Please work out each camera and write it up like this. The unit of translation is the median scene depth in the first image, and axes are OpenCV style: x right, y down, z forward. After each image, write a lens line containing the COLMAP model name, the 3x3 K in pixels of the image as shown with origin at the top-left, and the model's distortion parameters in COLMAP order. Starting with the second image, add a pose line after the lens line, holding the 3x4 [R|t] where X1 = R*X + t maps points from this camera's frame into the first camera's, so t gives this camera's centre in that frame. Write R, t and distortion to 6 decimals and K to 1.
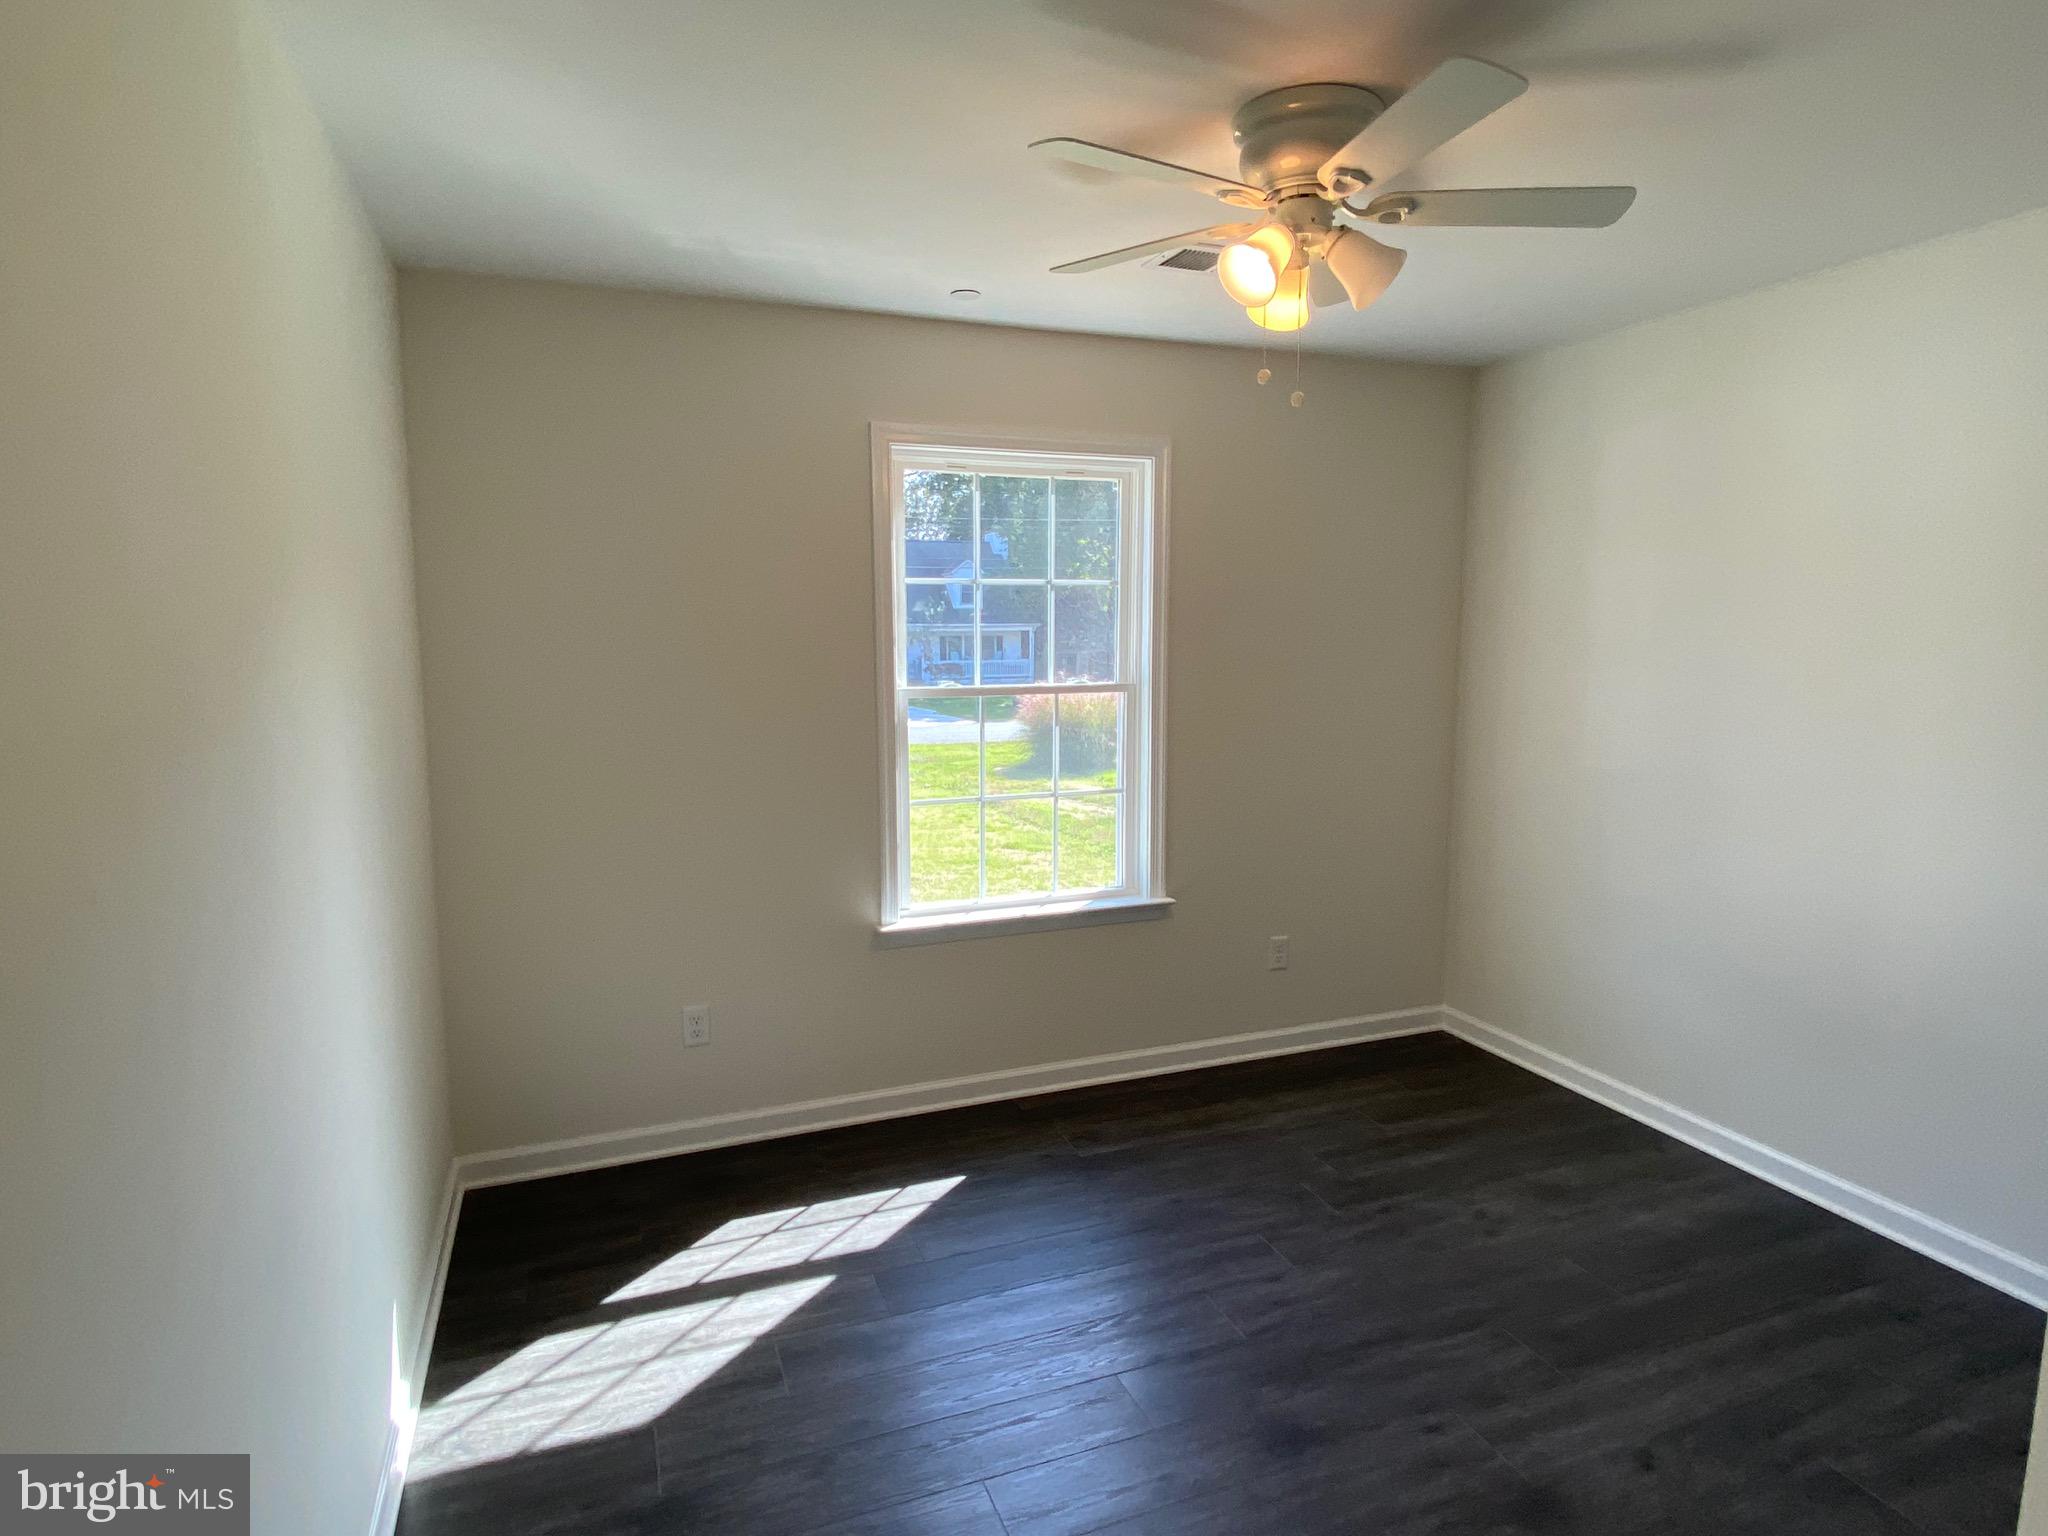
lens RADIAL K [[1159.3, 0, 1024.0], [0, 1159.3, 768.0], [0, 0, 1]] dist [-0.002050, -0.001150]
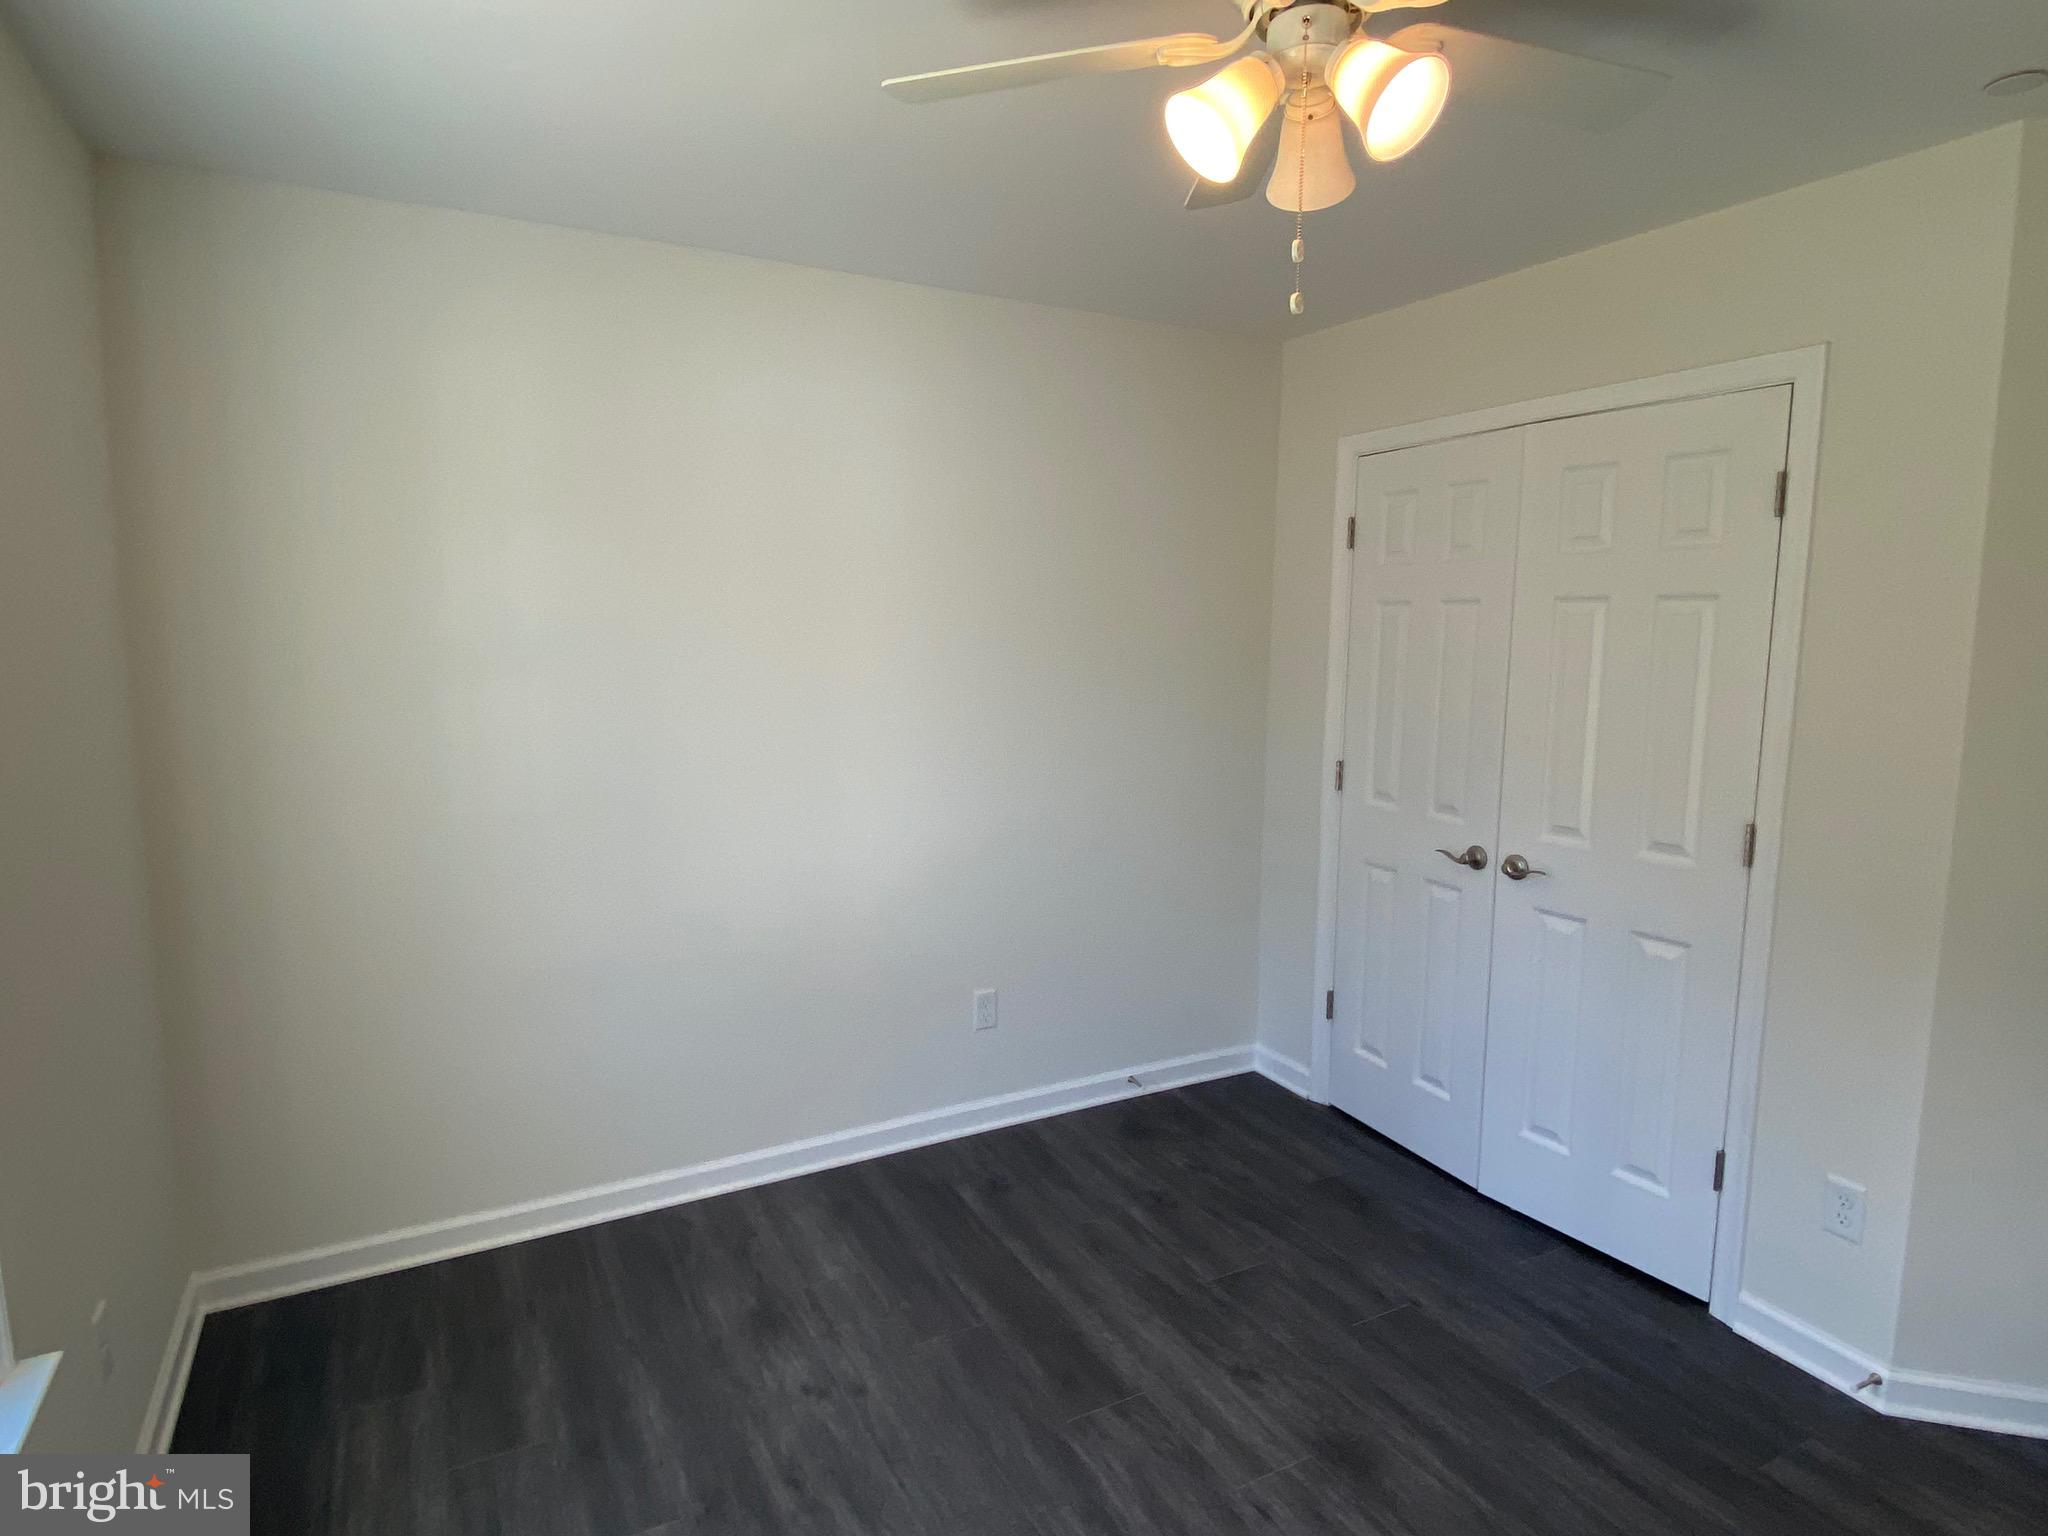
lens RADIAL K [[1159.3, 0, 1024.0], [0, 1159.3, 768.0], [0, 0, 1]] dist [-0.002050, -0.001150]
pose [[-0.135376, -0.122384, 0.983207, -0.311407], [0.122649, 0.982639, 0.139201, -0.097063], [-0.983174, 0.139434, -0.118015, 0.904559]]
